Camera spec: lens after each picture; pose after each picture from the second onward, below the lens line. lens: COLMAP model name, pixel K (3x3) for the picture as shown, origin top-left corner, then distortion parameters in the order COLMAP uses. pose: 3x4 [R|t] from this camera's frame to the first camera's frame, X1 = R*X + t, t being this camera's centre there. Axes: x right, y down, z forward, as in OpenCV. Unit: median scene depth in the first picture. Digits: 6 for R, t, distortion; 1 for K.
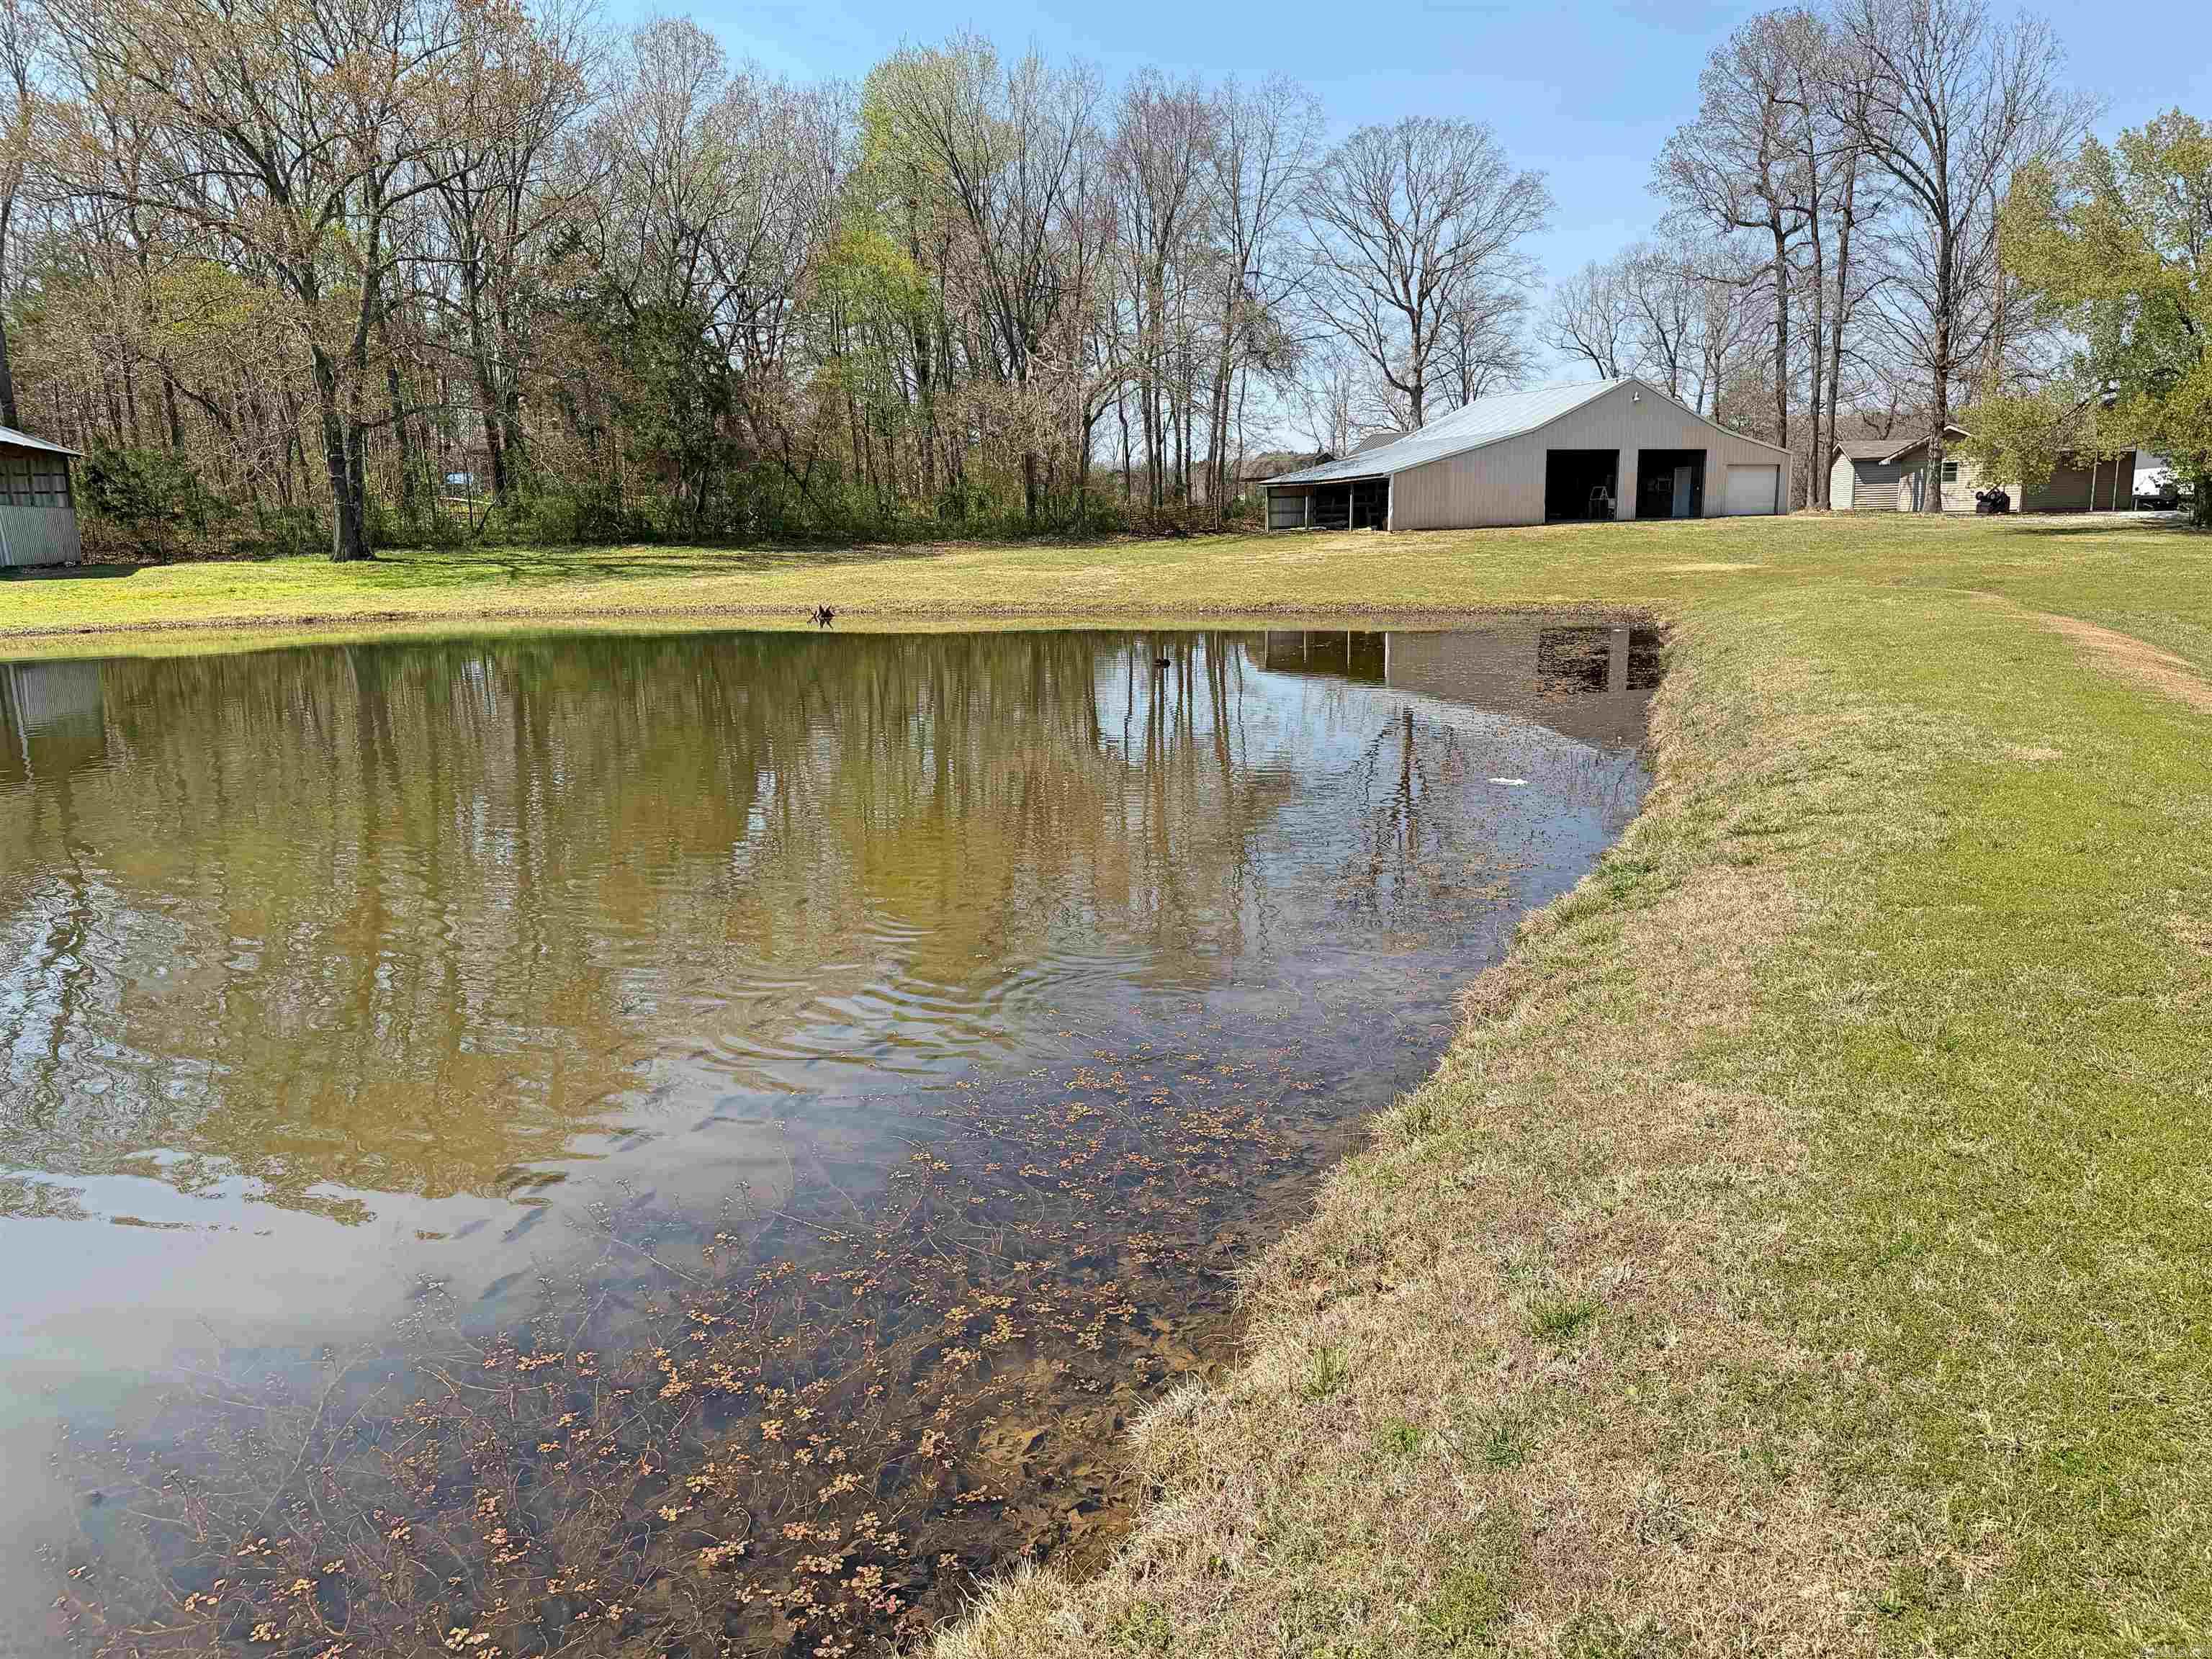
lens RADIAL K [[1568.0, 0, 1115.6], [0, 1568.0, 837.1], [0, 0, 1]] dist [-0.010106, -0.004605]
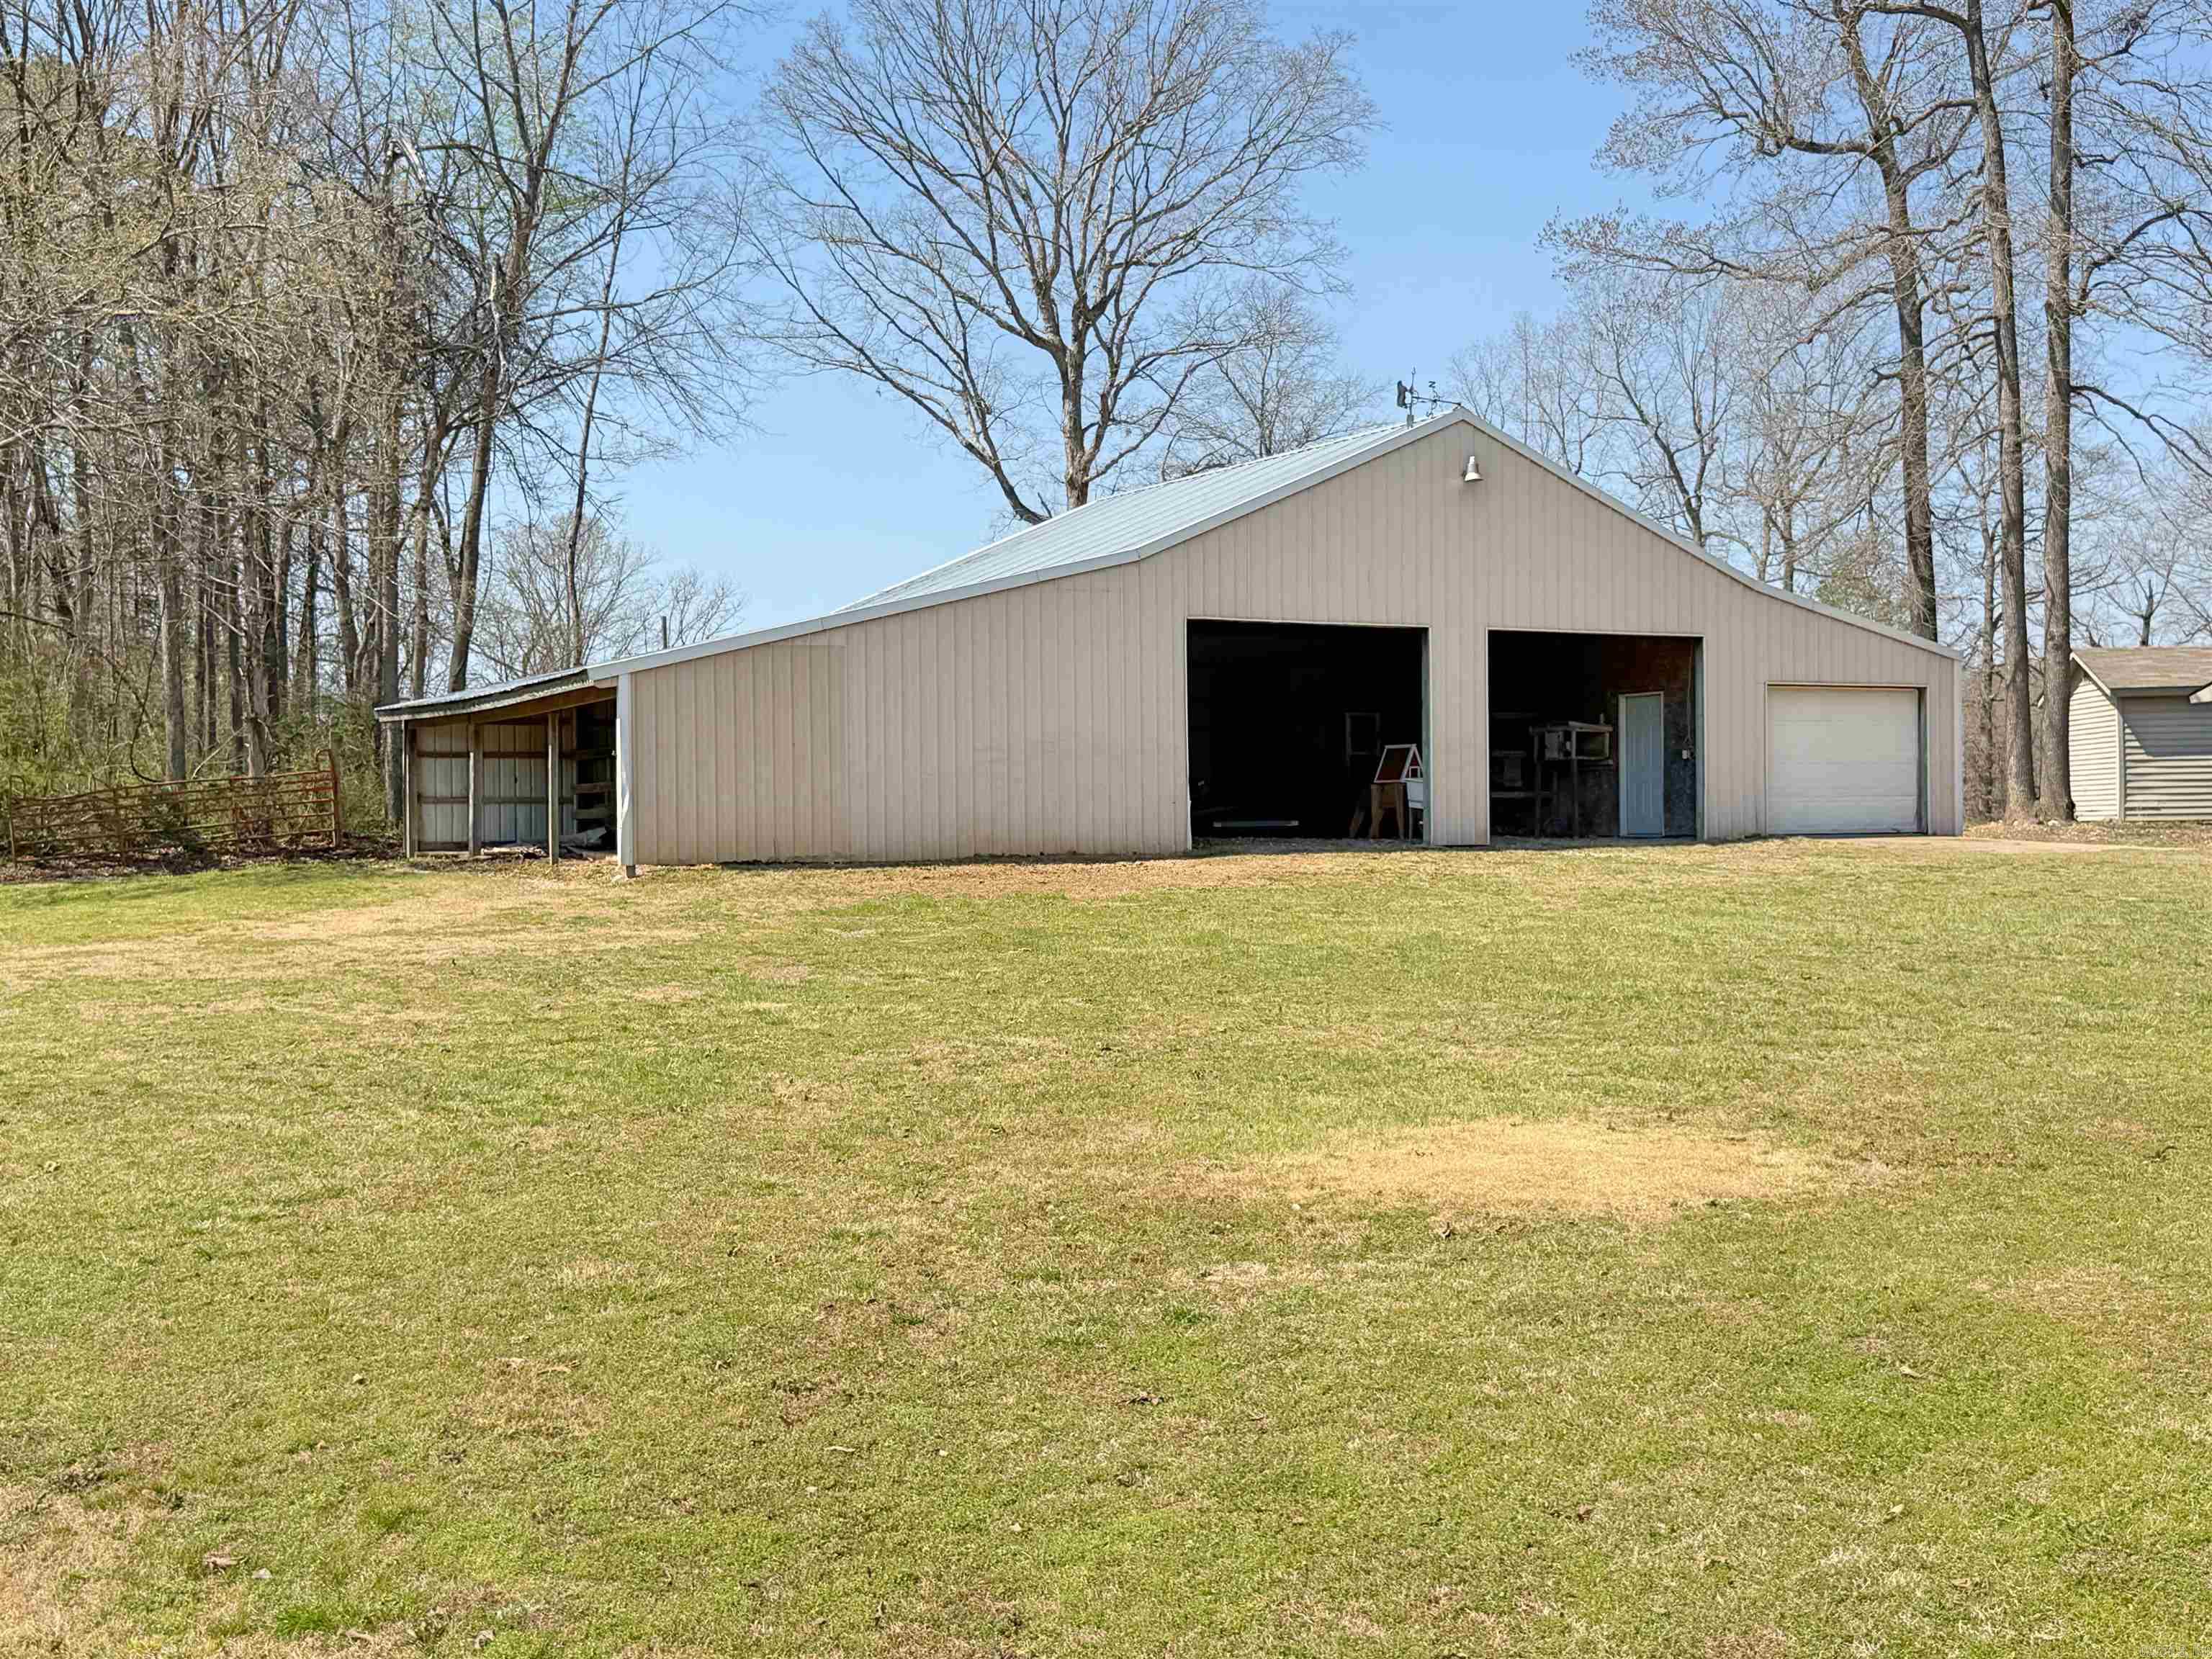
lens RADIAL K [[2612.7, 0, 1100.4], [0, 2612.7, 830.2], [0, 0, 1]] dist [0.034119, 0.000000]
pose [[0.996310, 0.014688, 0.084562, 0.192334], [0.002361, 0.980185, -0.198070, -0.092861], [-0.085796, 0.197539, 0.976533, 0.449756]]
